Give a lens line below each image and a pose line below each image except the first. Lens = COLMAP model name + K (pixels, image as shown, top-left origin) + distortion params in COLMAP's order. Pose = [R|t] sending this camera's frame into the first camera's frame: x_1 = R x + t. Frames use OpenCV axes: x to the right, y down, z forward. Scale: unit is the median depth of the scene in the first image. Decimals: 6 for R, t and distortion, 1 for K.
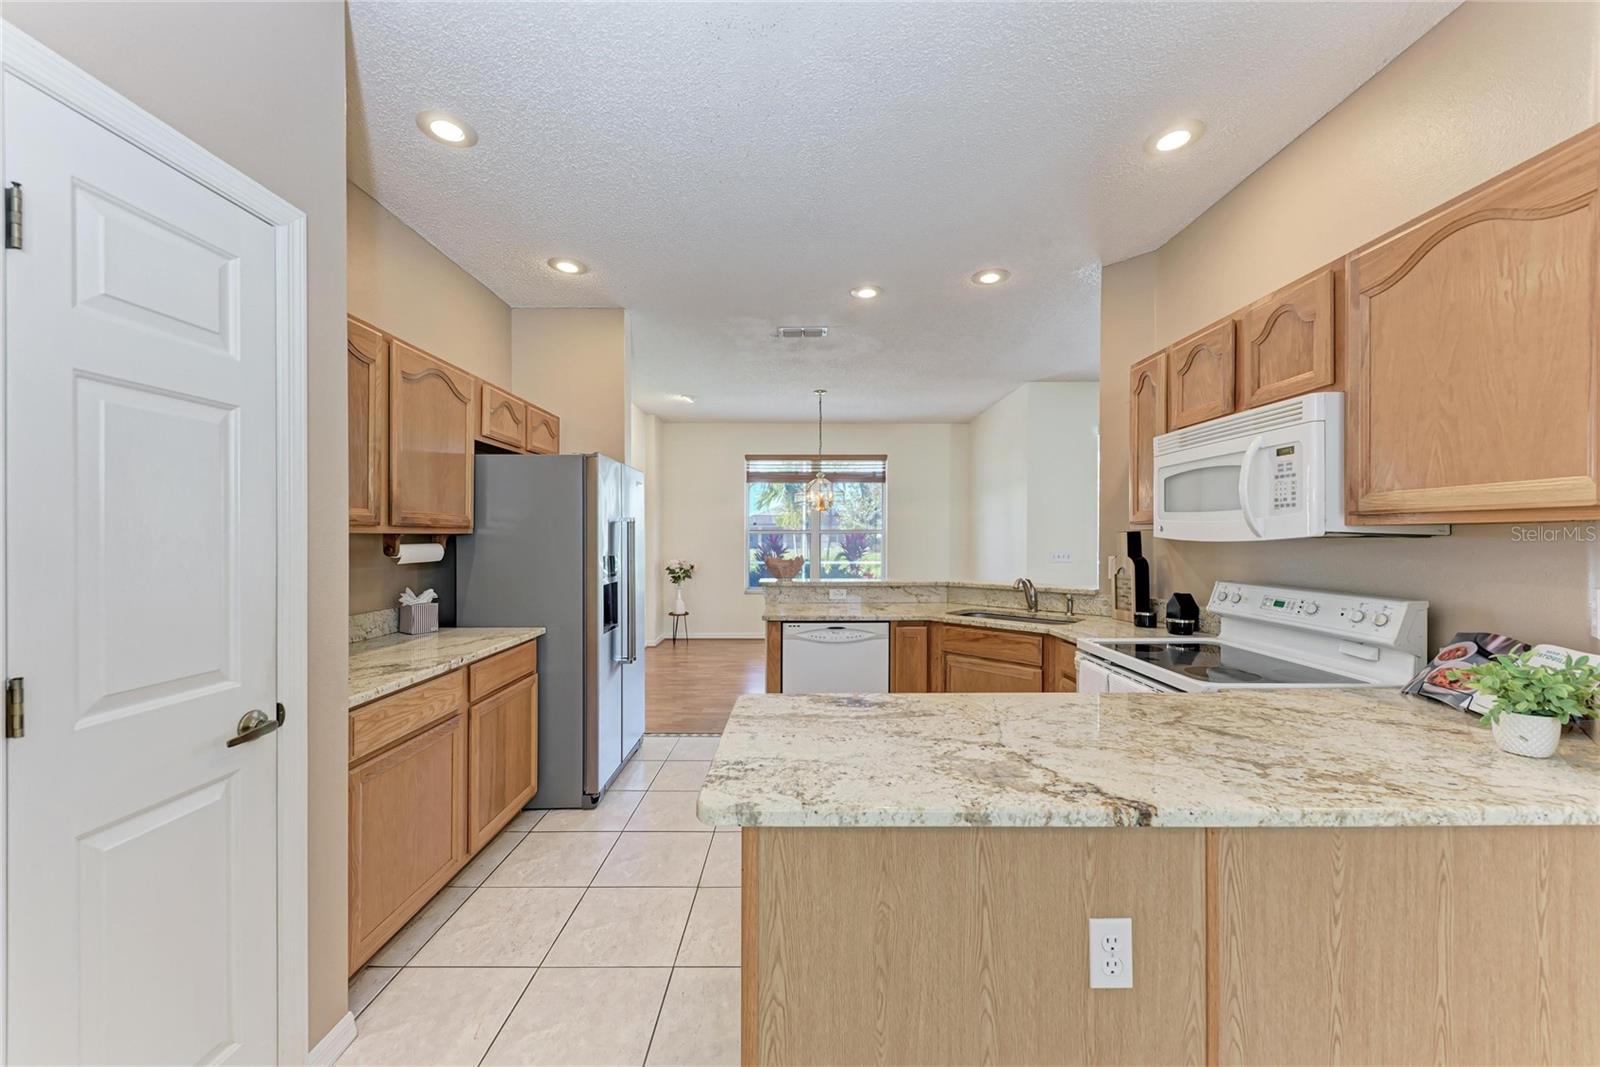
lens RADIAL K [[586.4, 0, 801.2], [0, 586.4, 539.1], [0, 0, 1]] dist [0.017120, -0.005986]
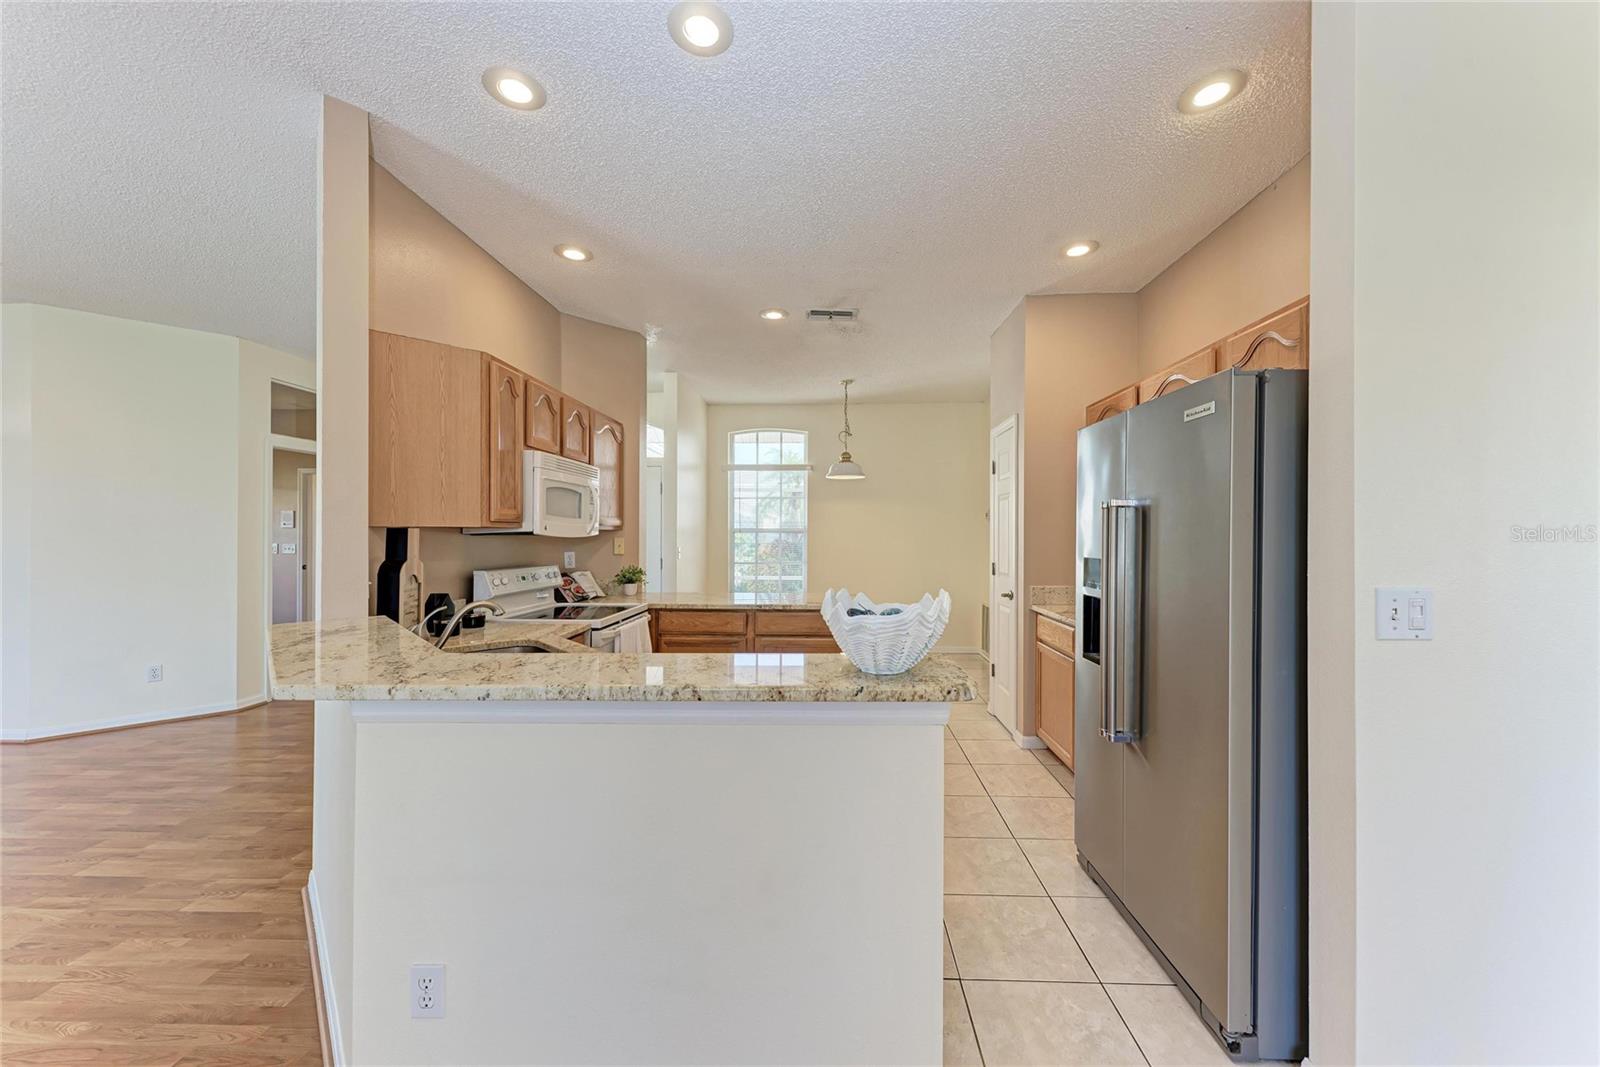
lens RADIAL K [[582.4, 0, 800.0], [0, 582.4, 533.5], [0, 0, 1]] dist [0.009027, -0.000174]
pose [[-0.998719, 0.002033, 0.050556, 0.012224], [0.002126, 0.999996, 0.001770, -0.007296], [-0.050552, 0.001876, -0.998720, 2.358112]]
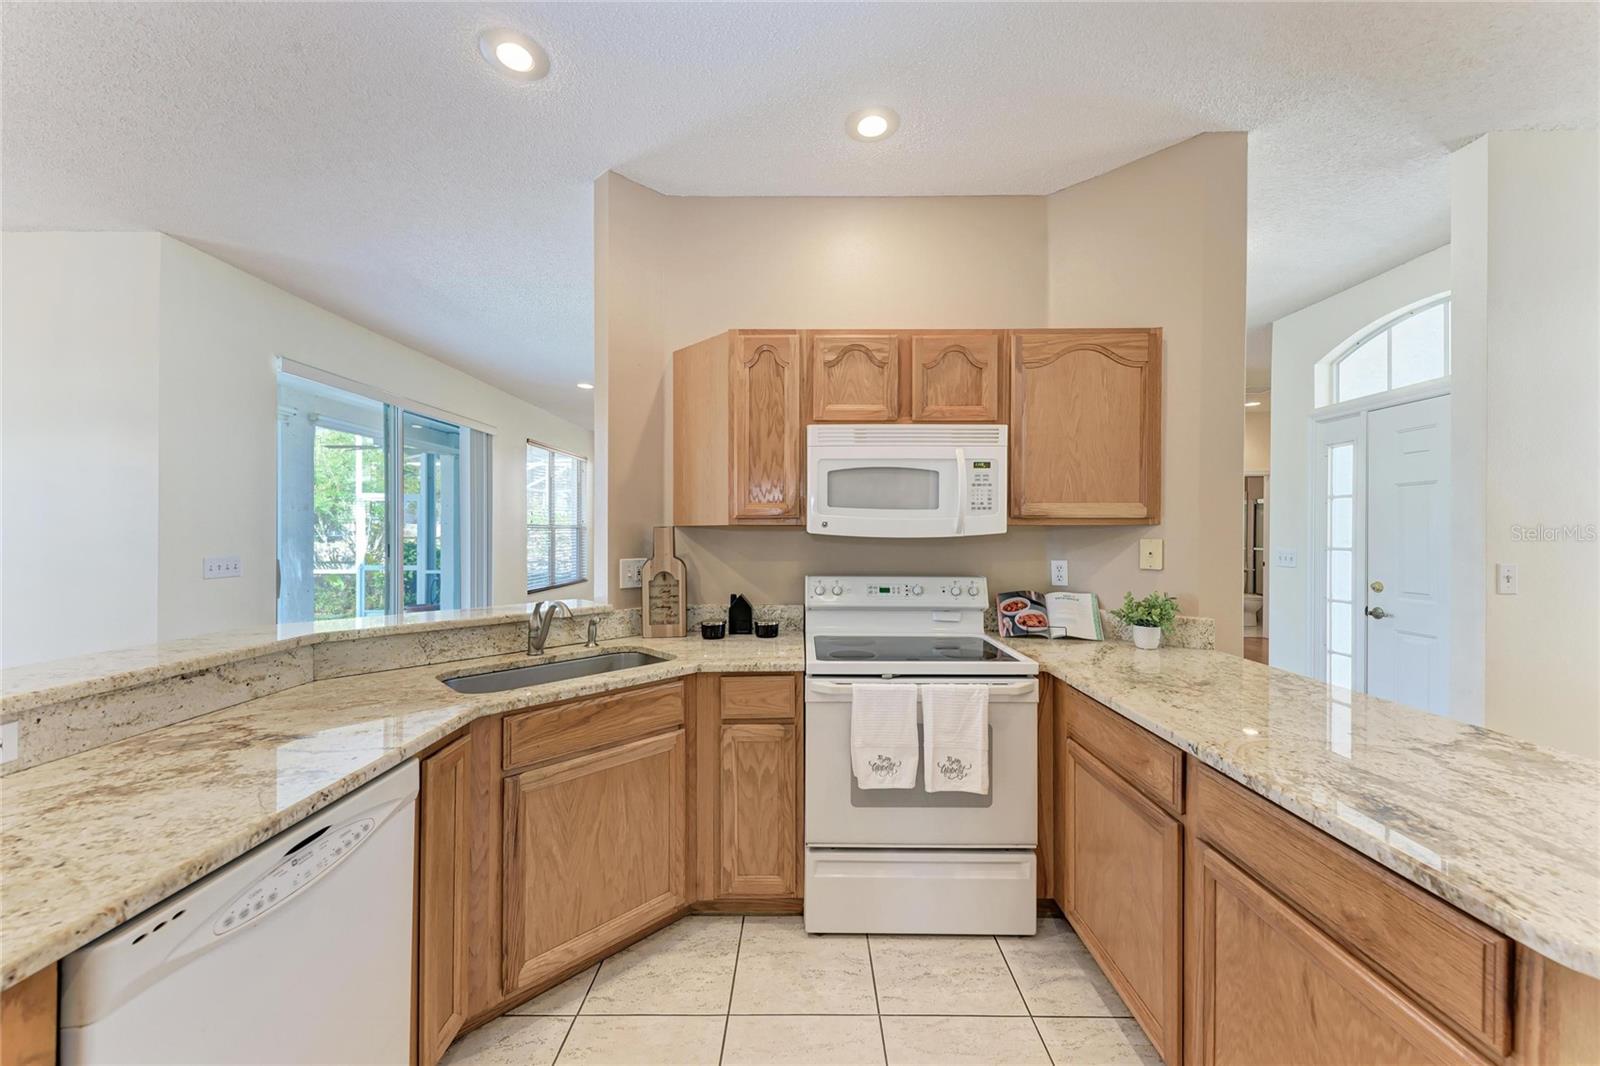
lens RADIAL K [[587.7, 0, 807.5], [0, 587.7, 538.0], [0, 0, 1]] dist [0.015453, -0.005835]
pose [[0.001505, -0.008243, 0.999965, -0.347900], [0.003351, 0.999960, 0.008238, -0.004303], [-0.999993, 0.003338, 0.001533, 1.095398]]
